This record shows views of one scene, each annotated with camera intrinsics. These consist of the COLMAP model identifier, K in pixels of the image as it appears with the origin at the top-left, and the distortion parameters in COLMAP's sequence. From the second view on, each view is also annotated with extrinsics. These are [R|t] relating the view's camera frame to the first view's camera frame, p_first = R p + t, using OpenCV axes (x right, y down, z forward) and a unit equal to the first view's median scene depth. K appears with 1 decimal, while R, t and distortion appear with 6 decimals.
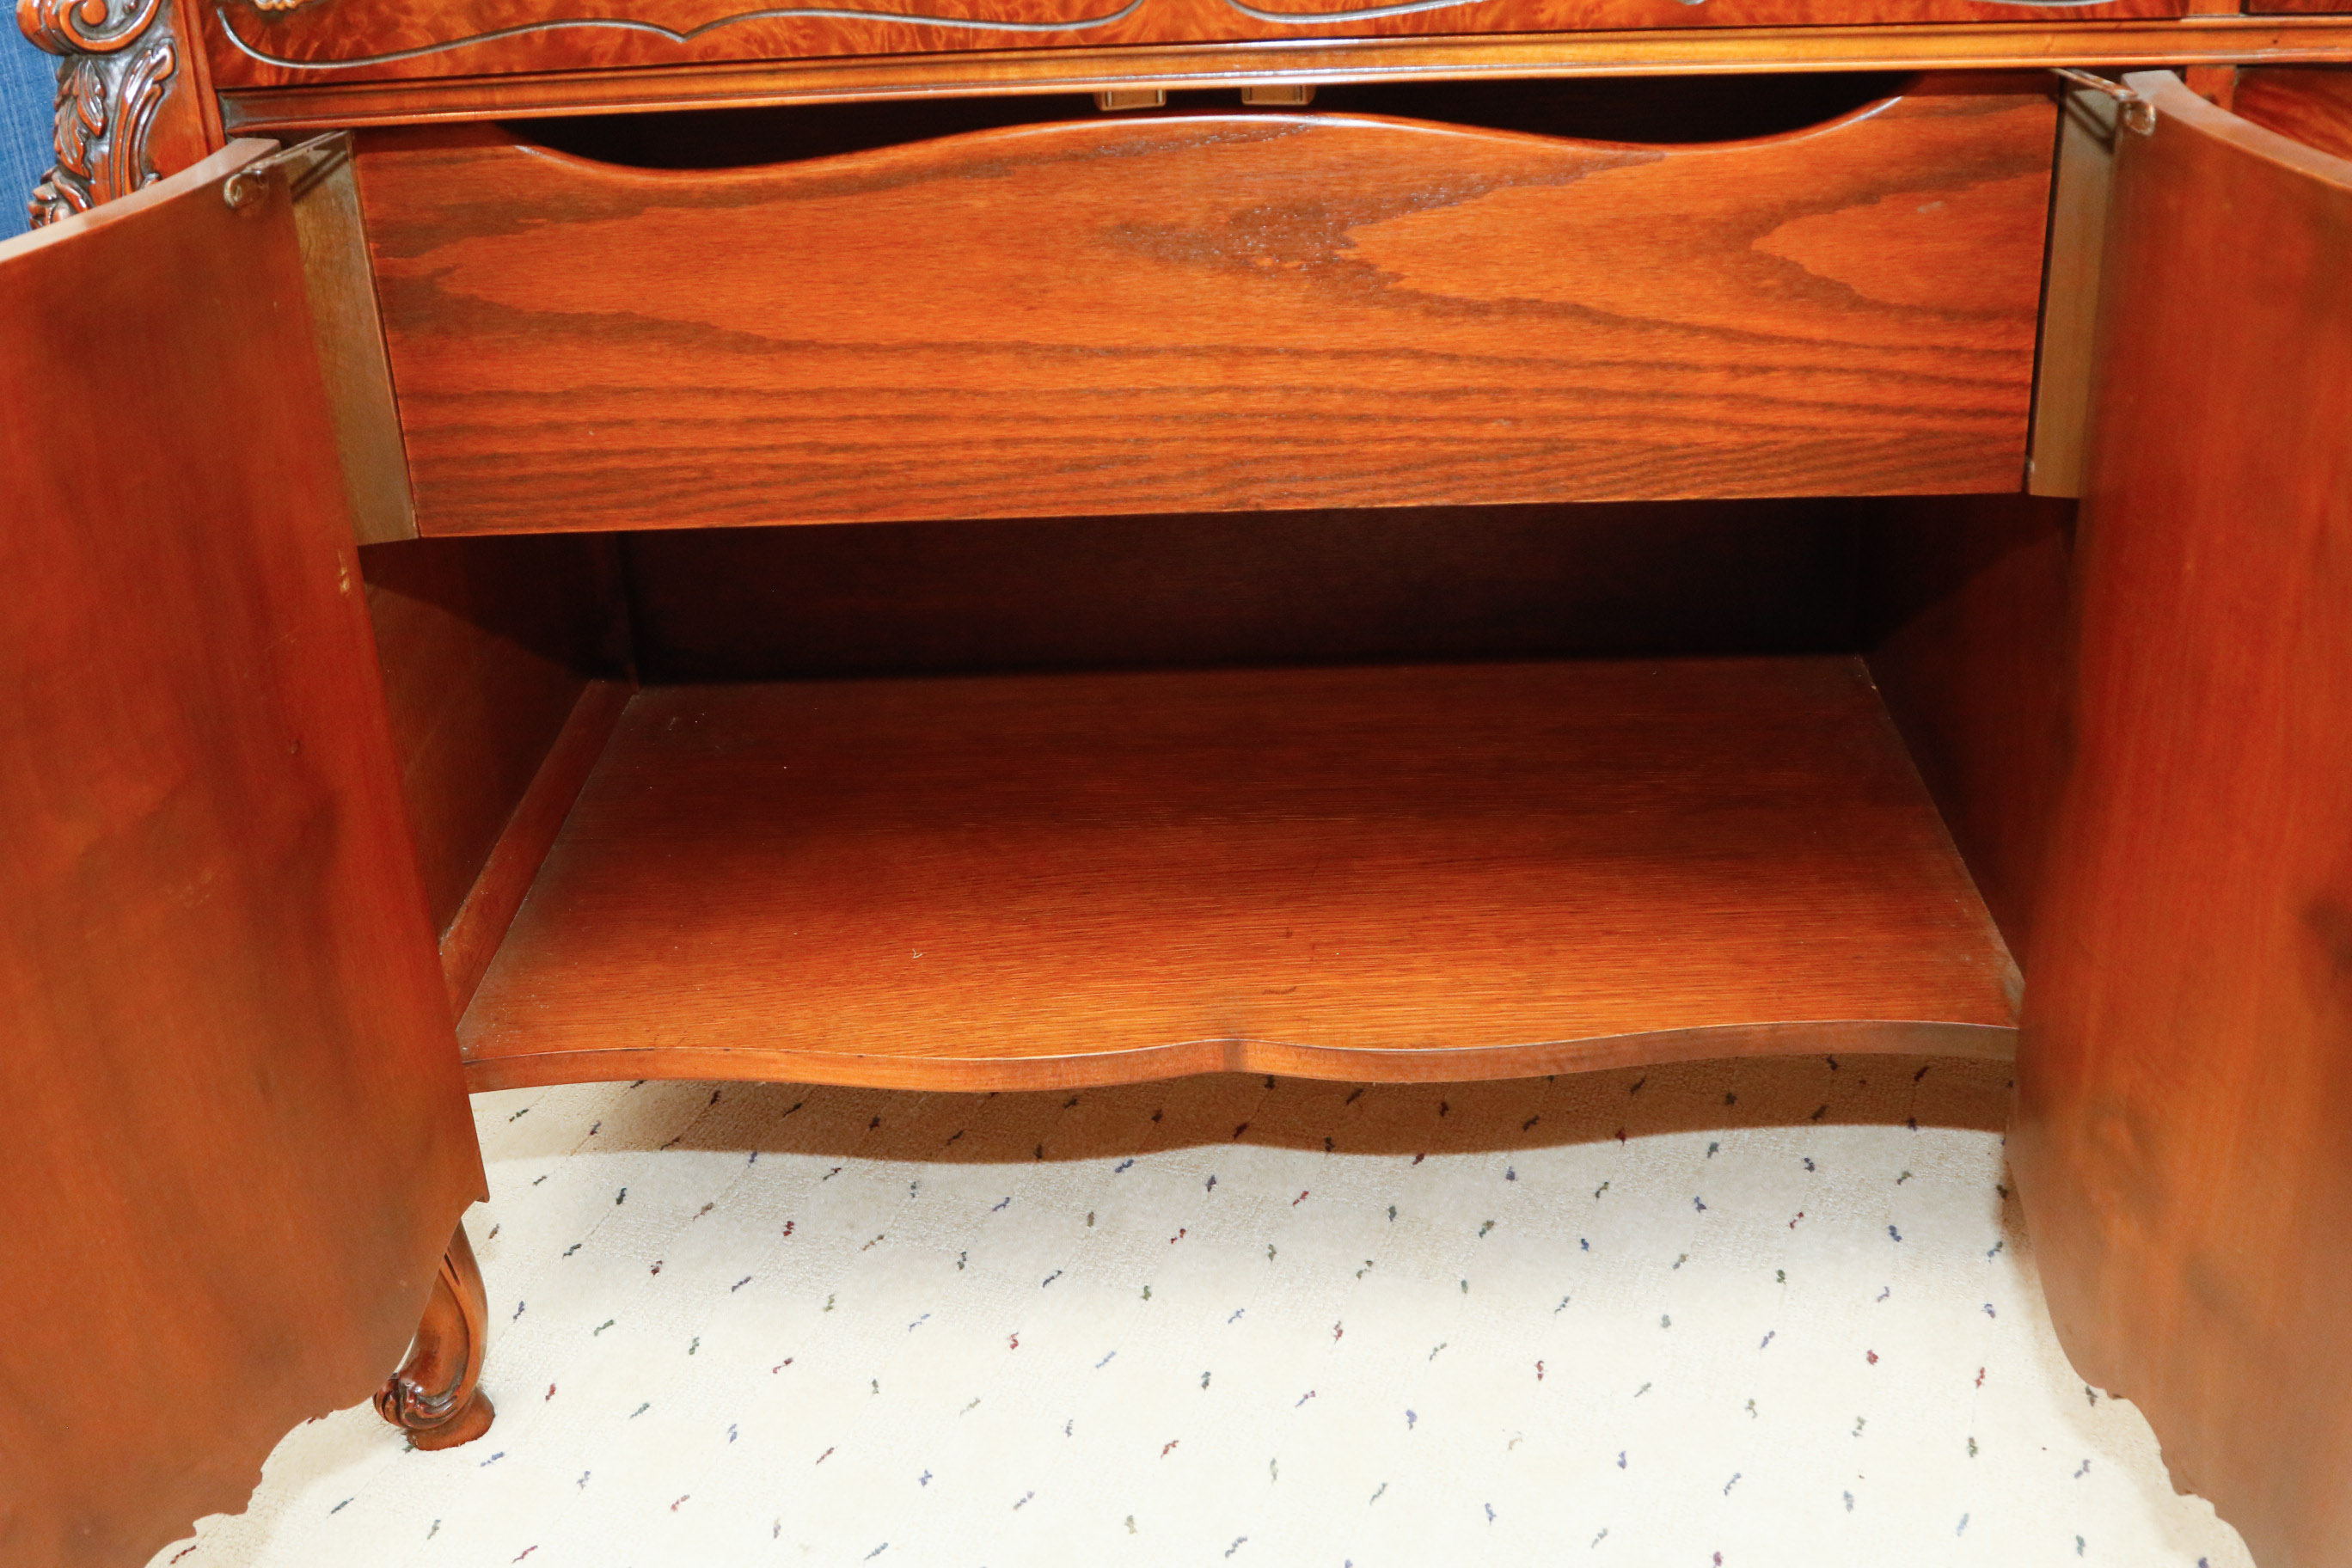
lens RADIAL K [[2531.4, 0, 1176.0], [0, 2531.4, 784.0], [0, 0, 1]] dist [-0.153907, 0.146716]
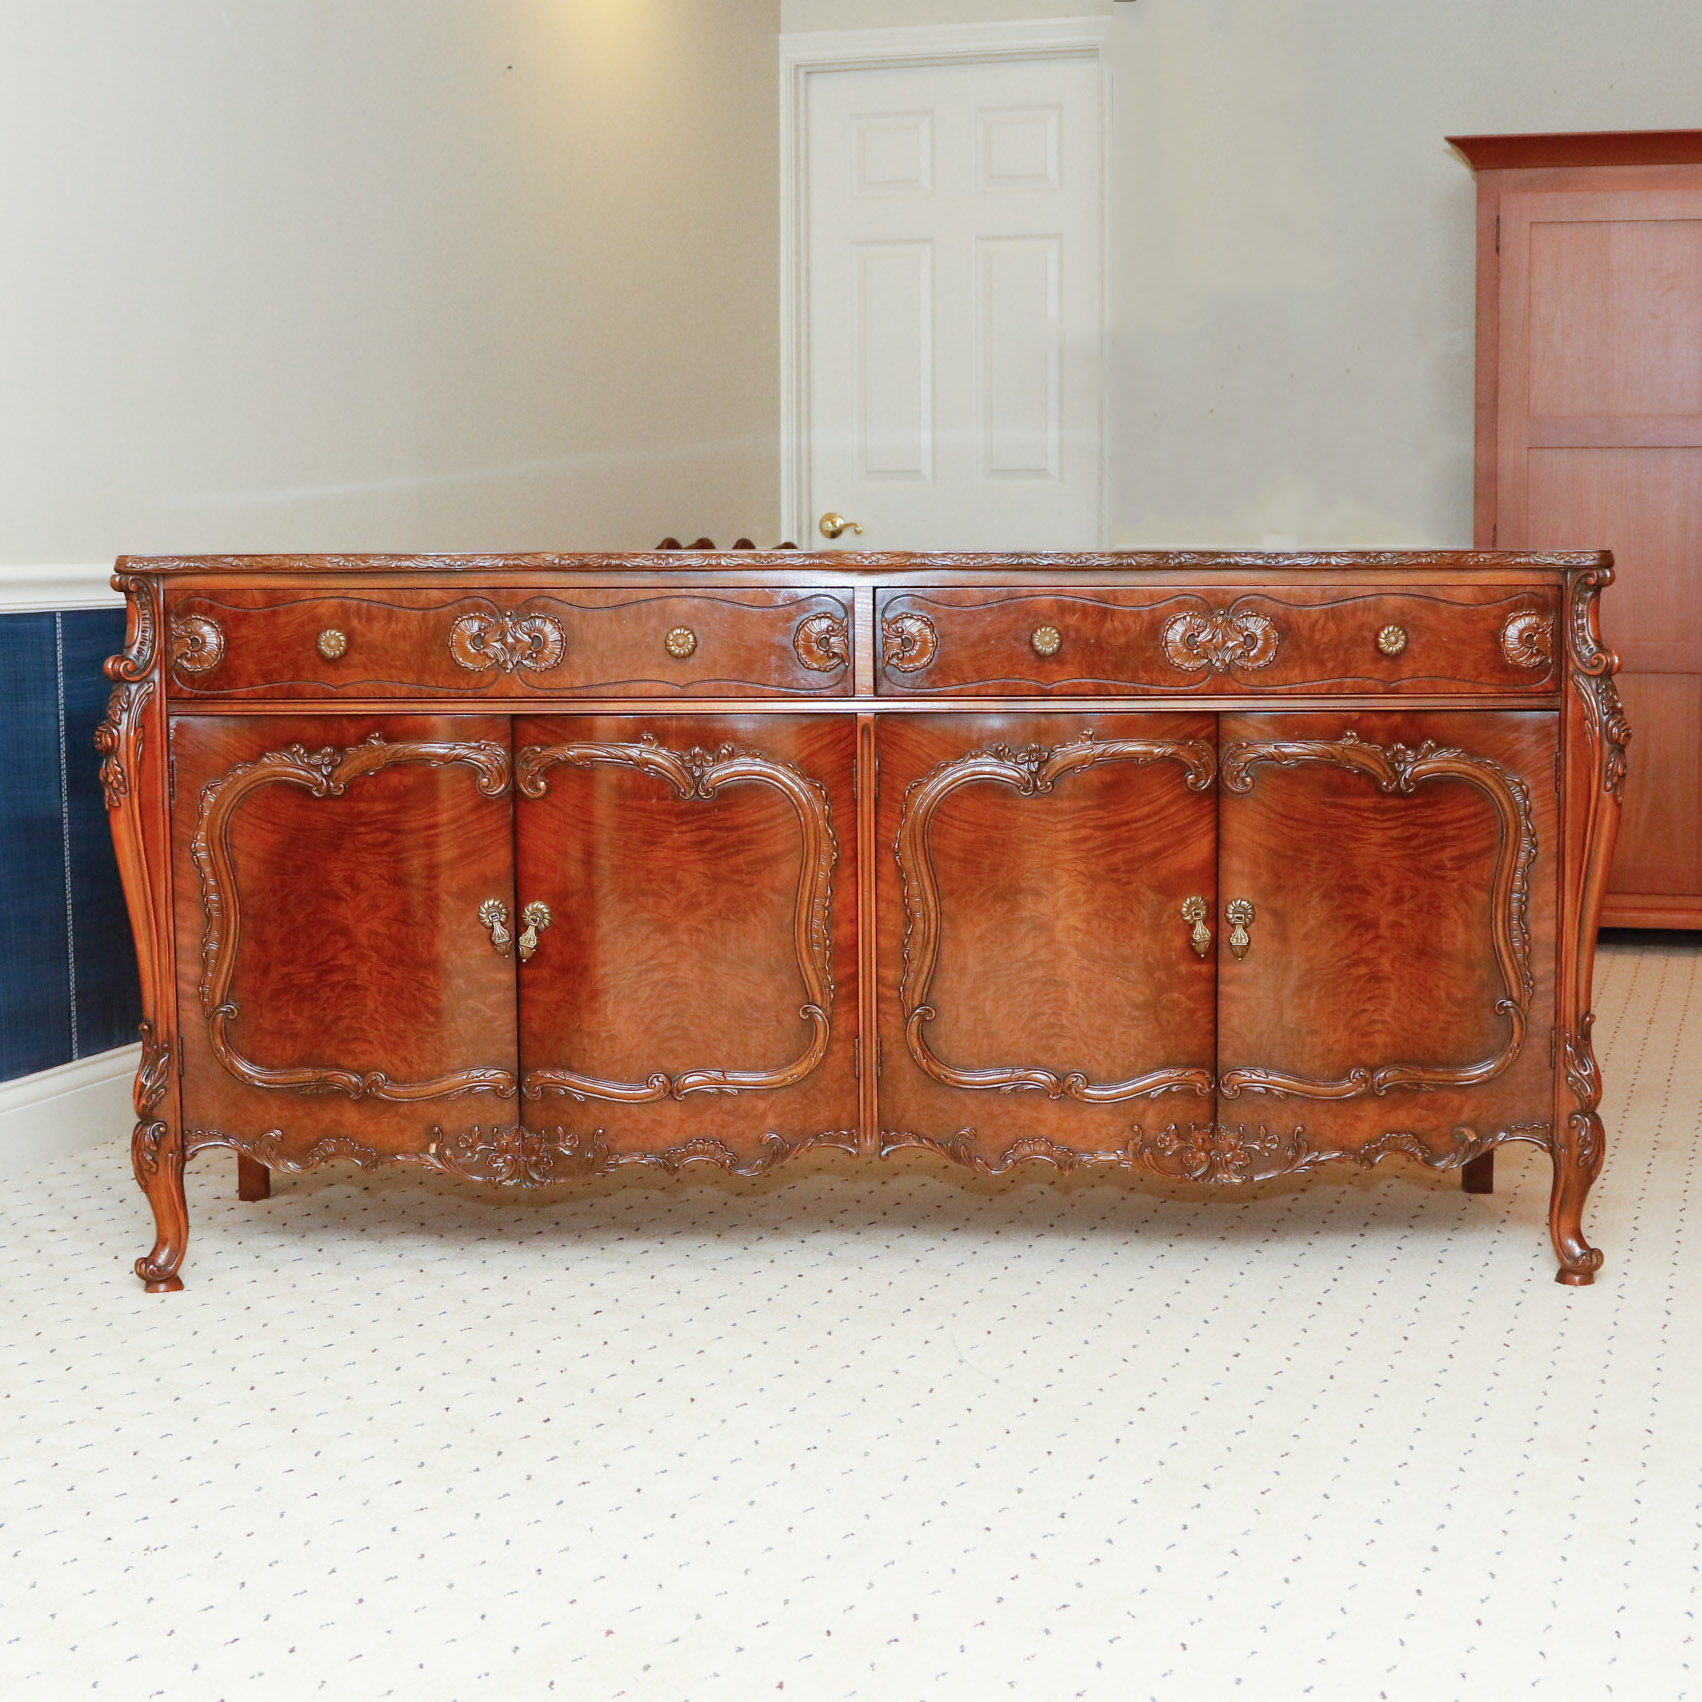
lens RADIAL K [[3018.2, 0, 901.0], [0, 3018.2, 849.4], [0, 0, 1]] dist [-0.139930, 0.081773]
pose [[0.998202, 0.038065, 0.046302, 0.299748], [-0.019638, 0.937524, -0.347367, 1.064679], [-0.056632, 0.345833, 0.936585, -2.219735]]
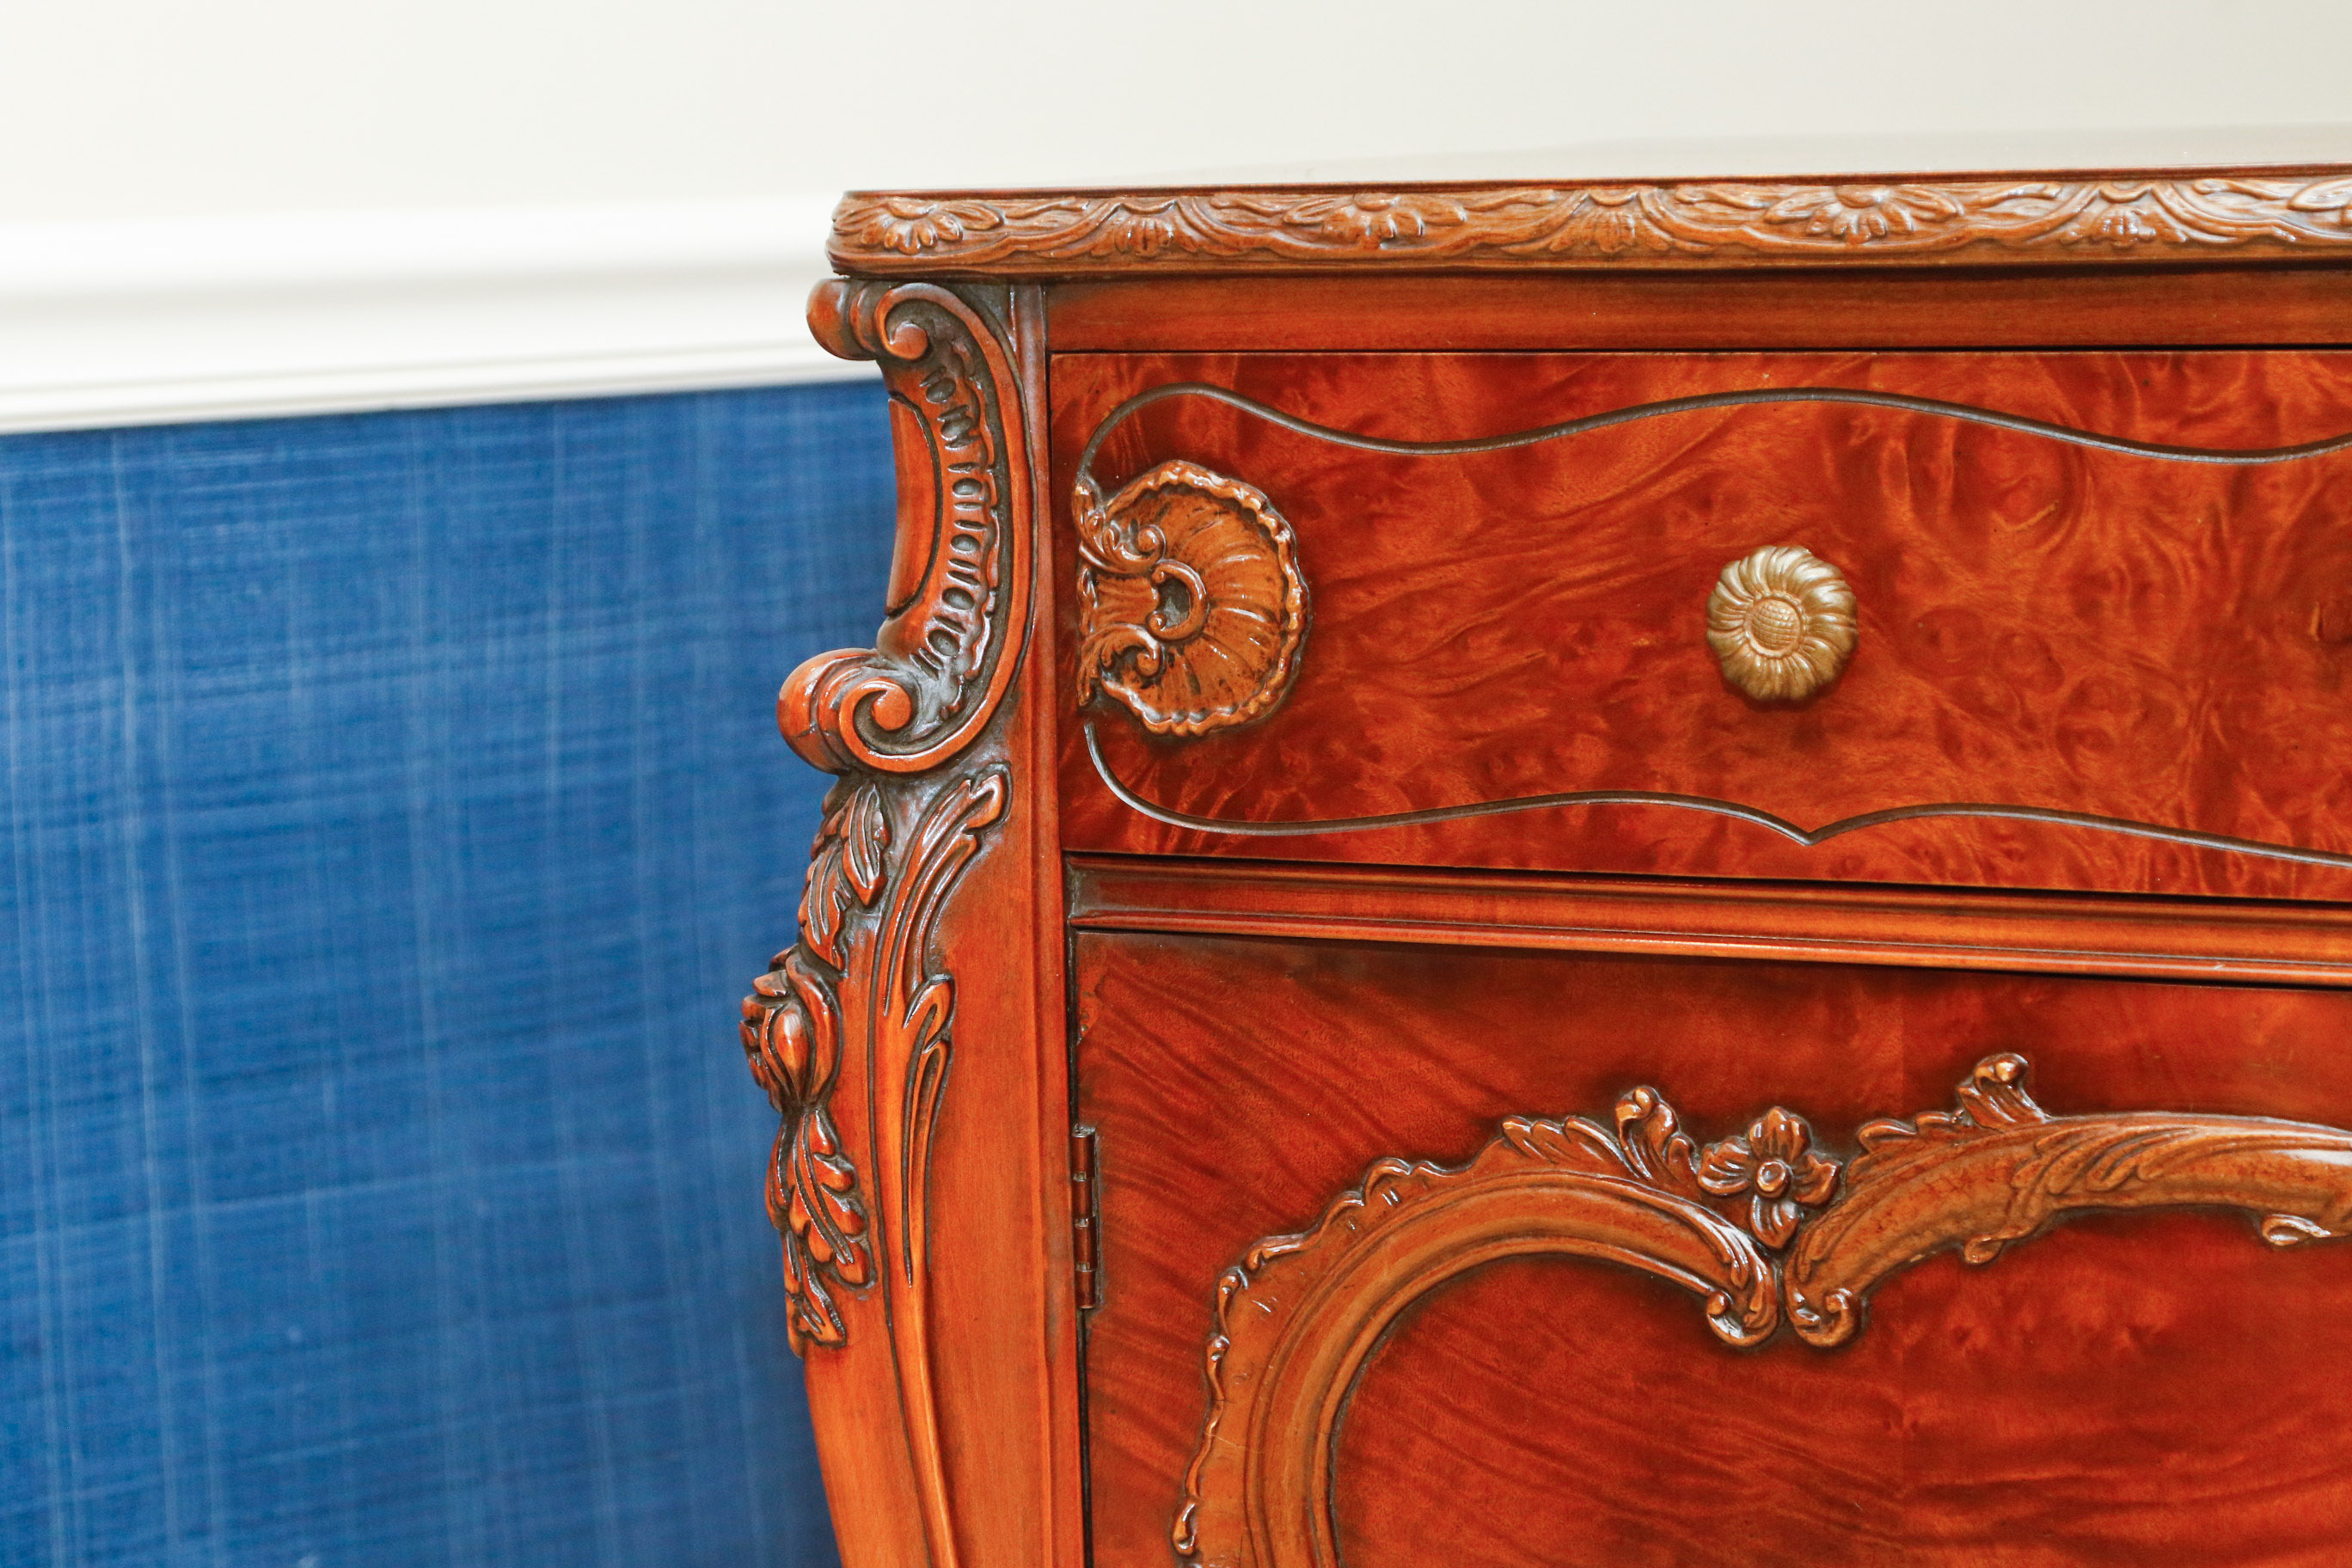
lens RADIAL K [[6004.3, 0, 1175.9], [0, 6004.3, 810.1], [0, 0, 1]] dist [0.163081, 0.441081]
pose [[0.915049, 0.070598, -0.397116, 0.228634], [-0.191157, 0.942875, -0.272849, 0.109988], [0.355168, 0.325582, 0.876272, -0.300959]]
